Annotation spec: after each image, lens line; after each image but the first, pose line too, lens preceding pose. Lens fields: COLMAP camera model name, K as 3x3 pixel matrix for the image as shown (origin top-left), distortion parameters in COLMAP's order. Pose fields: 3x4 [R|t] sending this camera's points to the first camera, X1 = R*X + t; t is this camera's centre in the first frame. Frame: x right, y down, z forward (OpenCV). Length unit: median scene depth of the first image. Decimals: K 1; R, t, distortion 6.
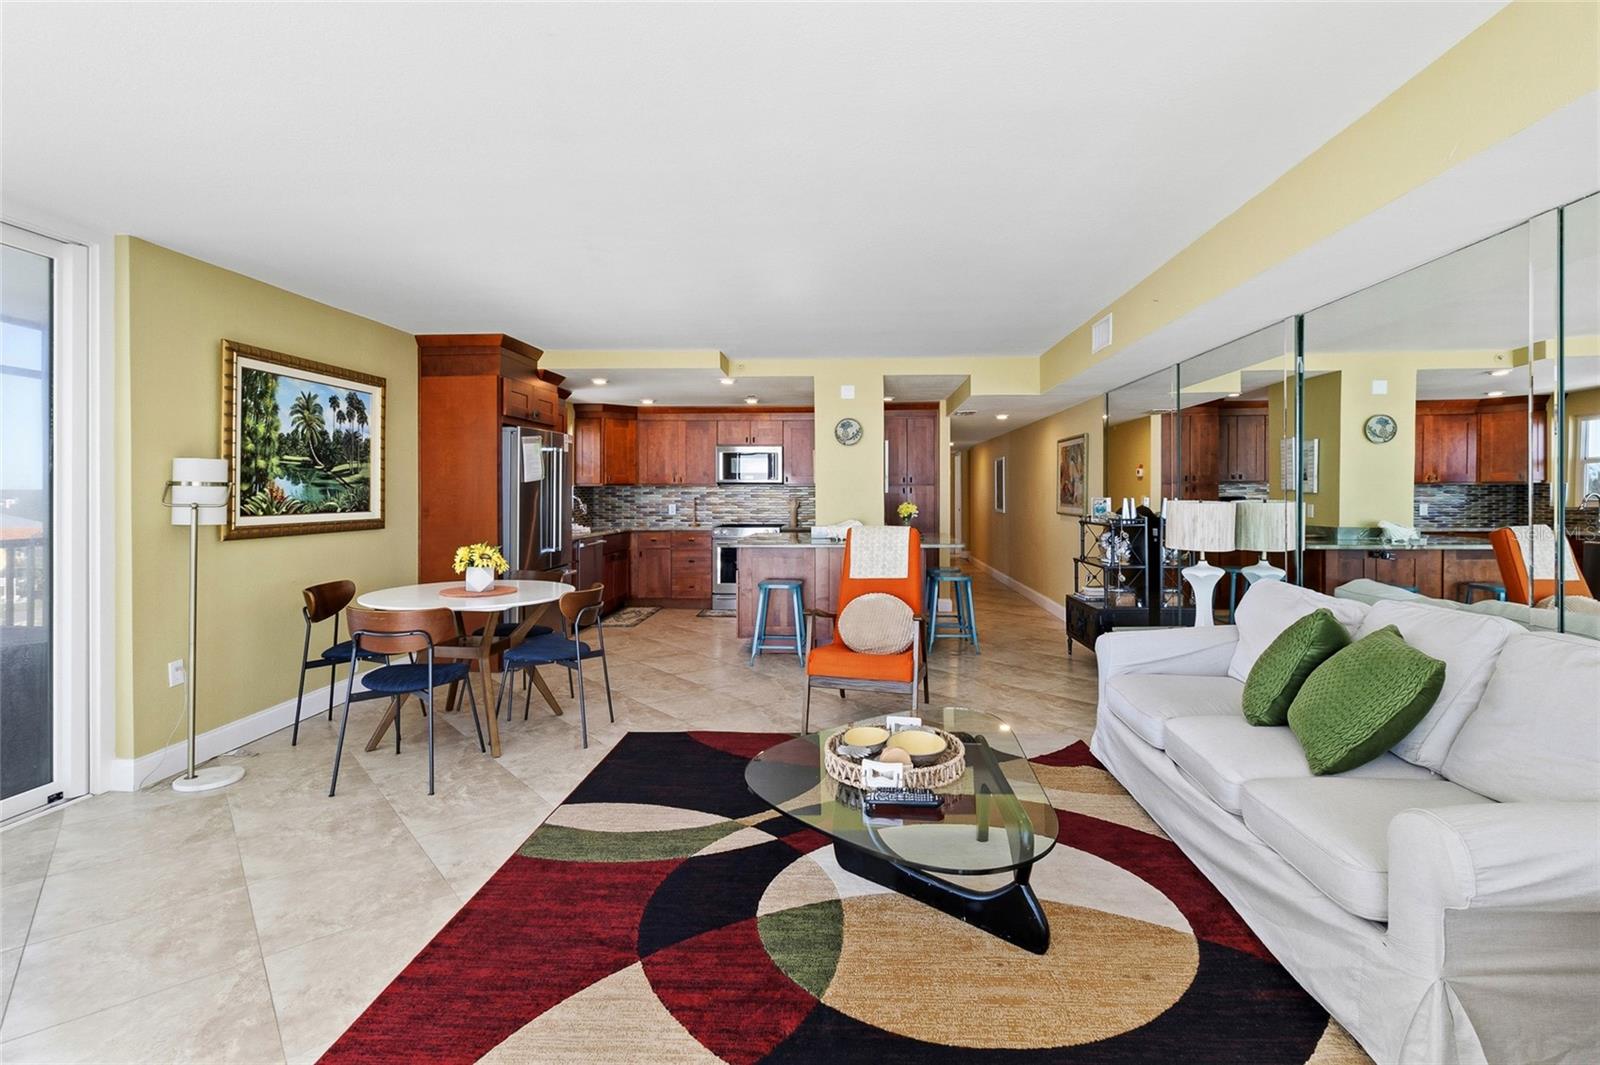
lens RADIAL K [[714.2, 0, 811.8], [0, 714.2, 491.4], [0, 0, 1]] dist [-0.000967, -0.000070]
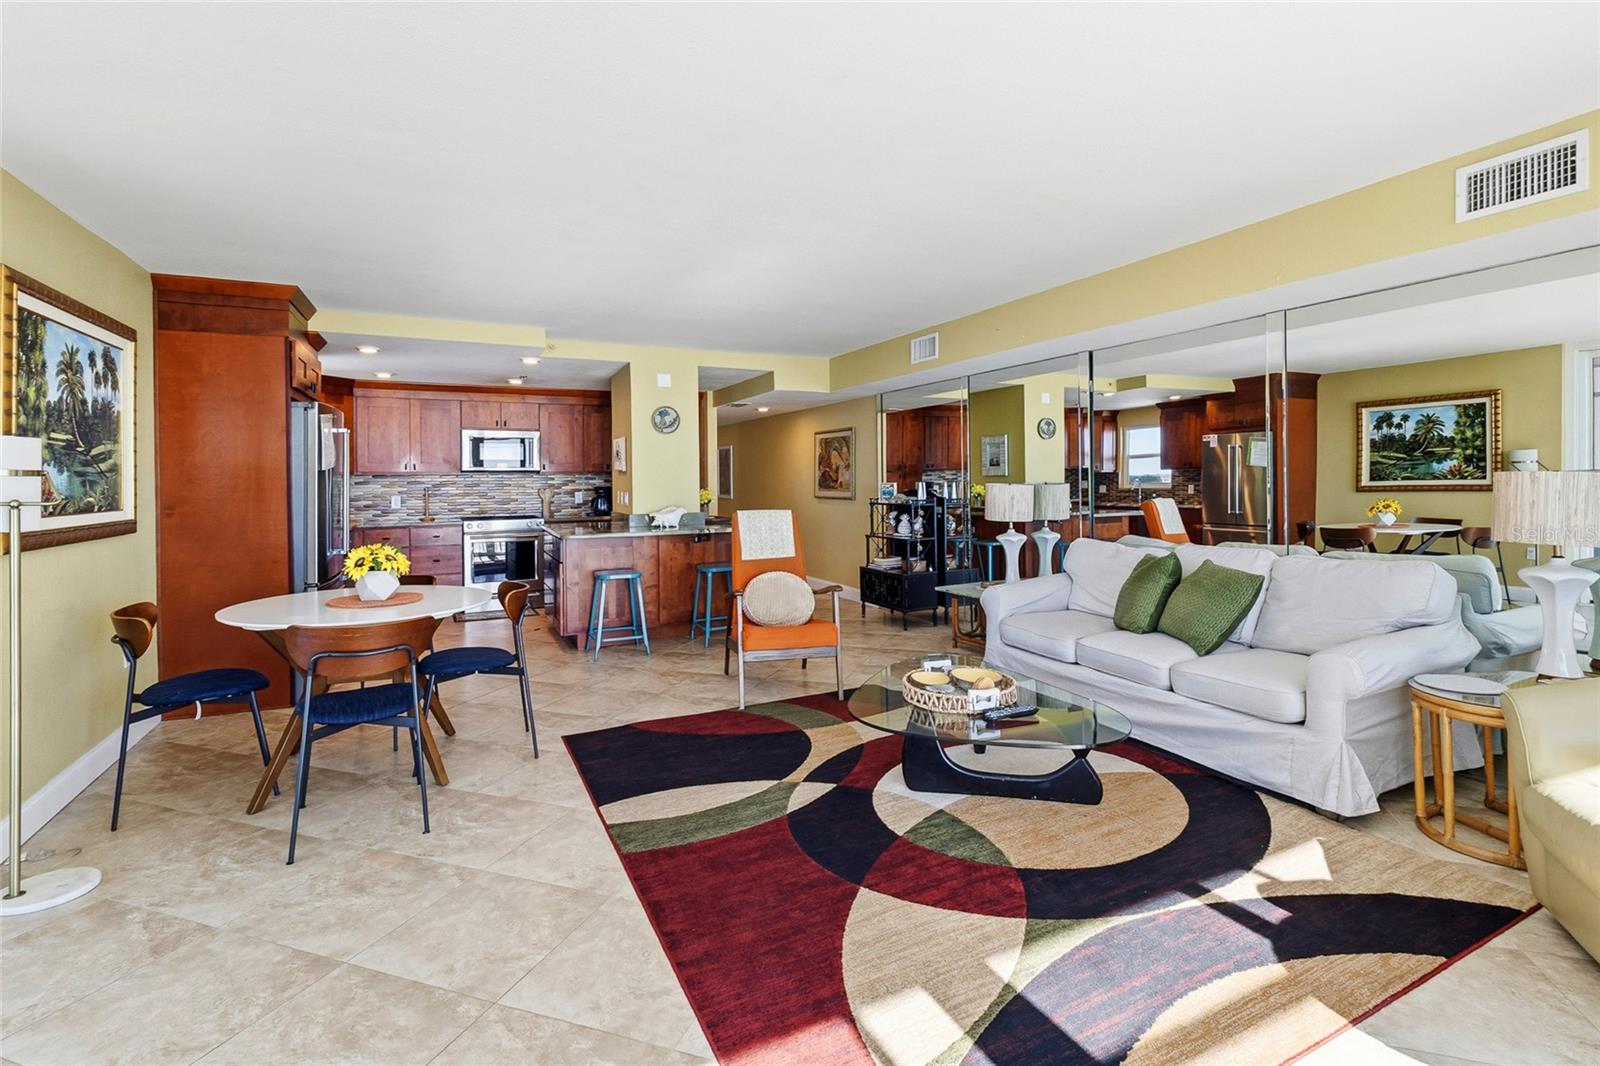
lens RADIAL K [[728.9, 0, 800.7], [0, 728.9, 477.8], [0, 0, 1]] dist [-0.000957, -0.000272]
pose [[0.877581, -0.006270, 0.479387, -0.333548], [0.007317, 0.999973, -0.000317, 0.000298], [-0.479372, 0.003786, 0.877604, 0.006704]]
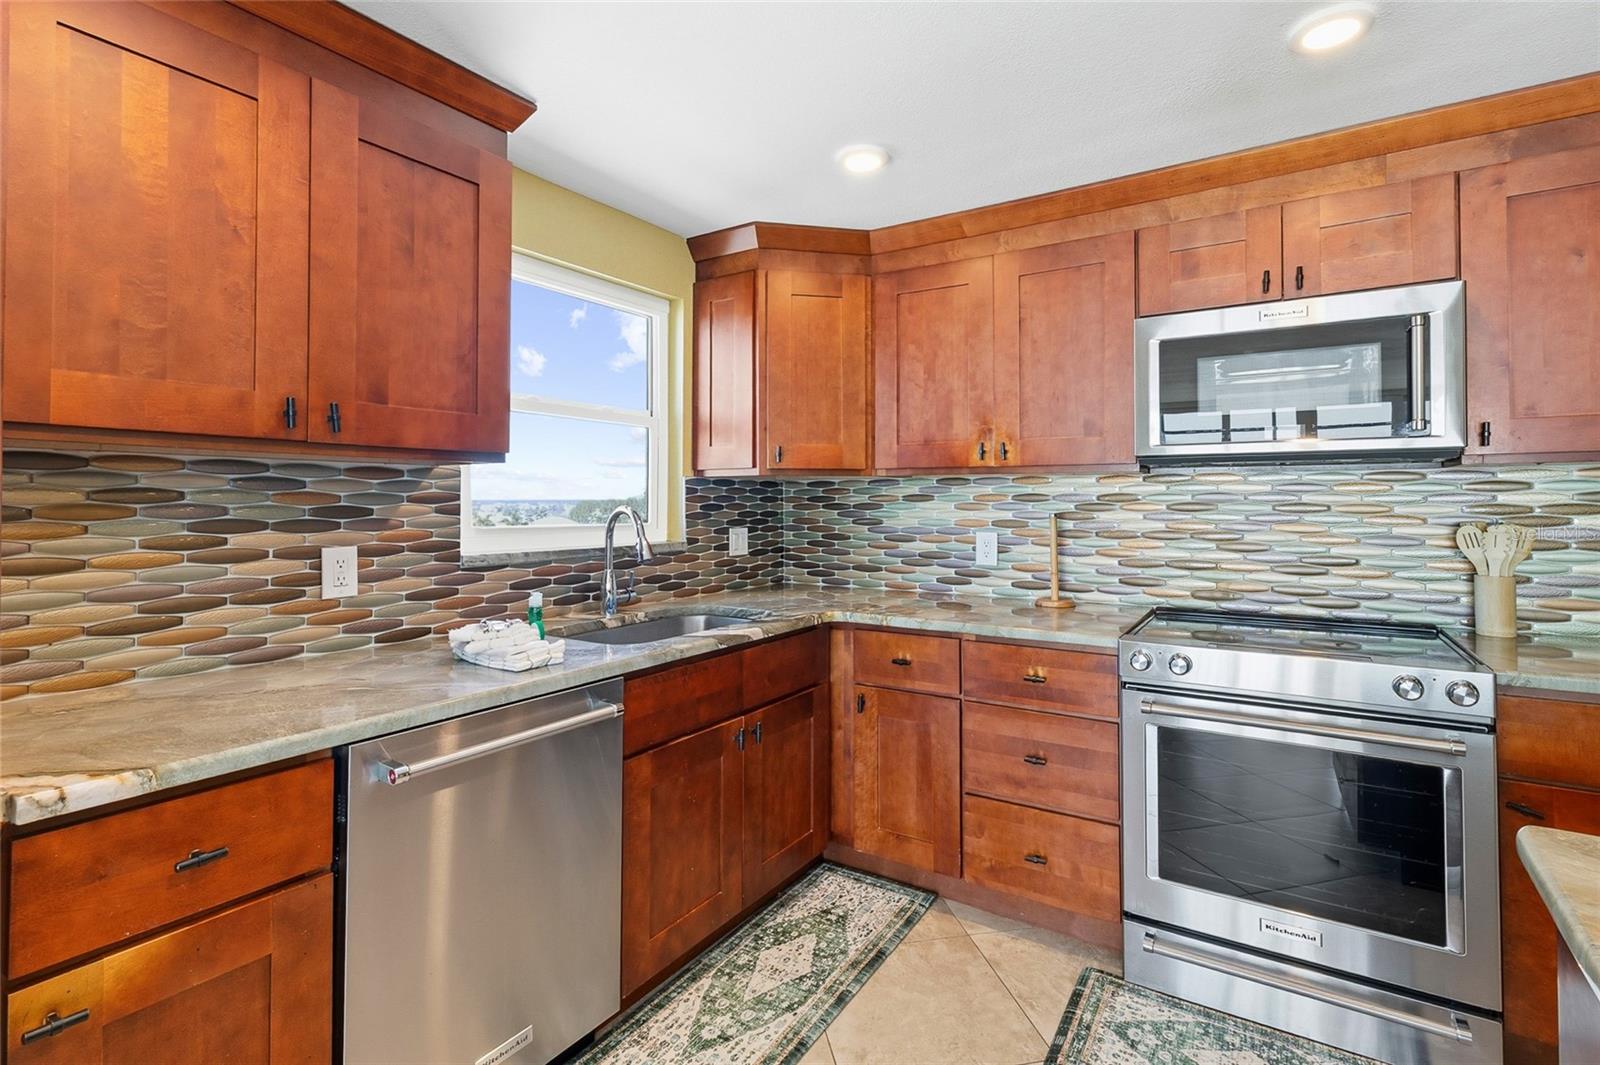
lens RADIAL K [[738.9, 0, 811.0], [0, 738.9, 493.9], [0, 0, 1]] dist [-0.003504, -0.000726]
pose [[0.862862, -0.005842, -0.505406, -0.167954], [0.003660, 0.999979, -0.005310, 0.003732], [0.505426, 0.002731, 0.862865, 1.191479]]
